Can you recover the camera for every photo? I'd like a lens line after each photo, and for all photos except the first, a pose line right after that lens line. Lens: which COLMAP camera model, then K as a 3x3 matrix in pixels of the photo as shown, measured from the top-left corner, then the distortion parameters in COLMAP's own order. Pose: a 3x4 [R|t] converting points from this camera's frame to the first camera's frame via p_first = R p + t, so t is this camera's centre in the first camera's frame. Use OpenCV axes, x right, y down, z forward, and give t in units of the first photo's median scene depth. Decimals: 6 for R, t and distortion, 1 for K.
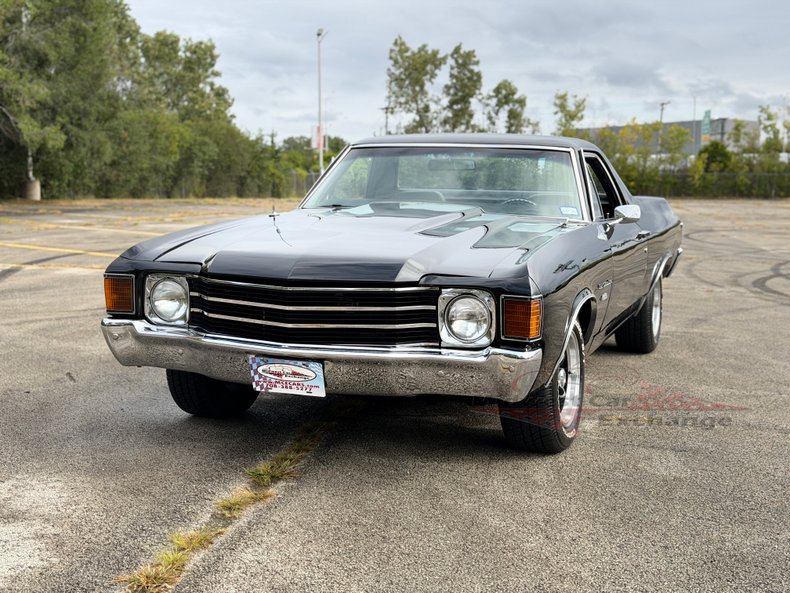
lens RADIAL K [[1119.9, 0, 399.2], [0, 1119.9, 297.3], [0, 0, 1]] dist [0.121727, 0.000000]
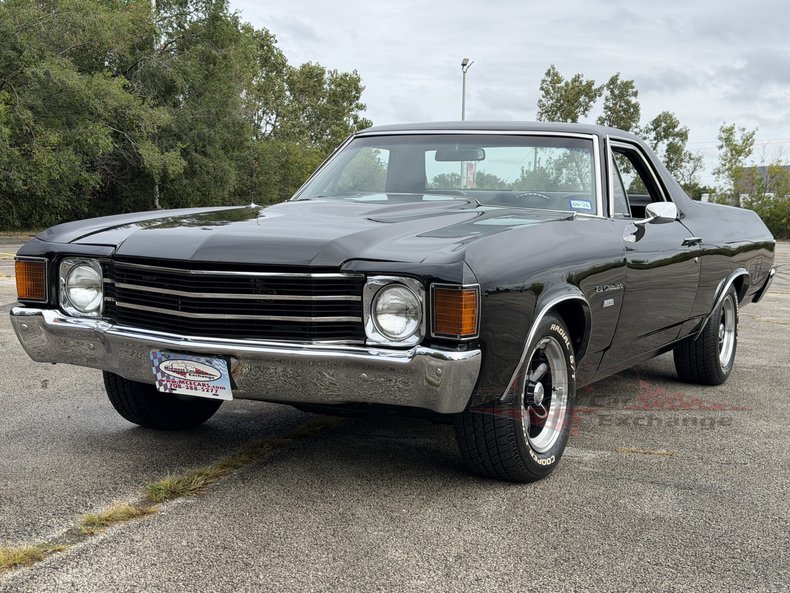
lens RADIAL K [[1169.8, 0, 395.3], [0, 1169.8, 305.3], [0, 0, 1]] dist [0.120338, 0.000000]
pose [[0.990460, 0.025186, -0.135483, 0.164059], [-0.029401, 0.999141, -0.029197, 0.036307], [0.134631, 0.032902, 0.990349, 0.122239]]
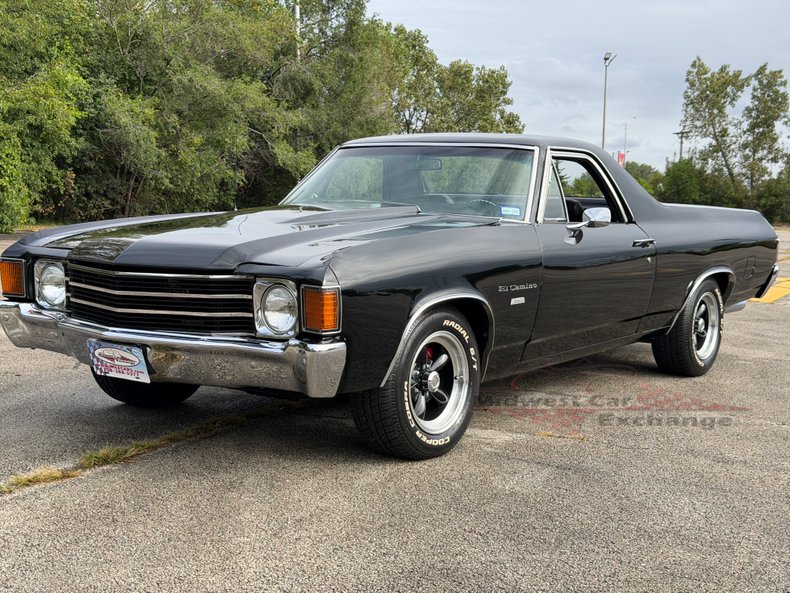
lens RADIAL K [[1119.9, 0, 396.2], [0, 1119.9, 308.9], [0, 0, 1]] dist [0.121727, 0.000000]
pose [[0.962280, 0.036447, -0.269609, 0.385429], [-0.040476, 0.999136, -0.009398, 0.021820], [0.269033, 0.019957, 0.962924, 0.086278]]
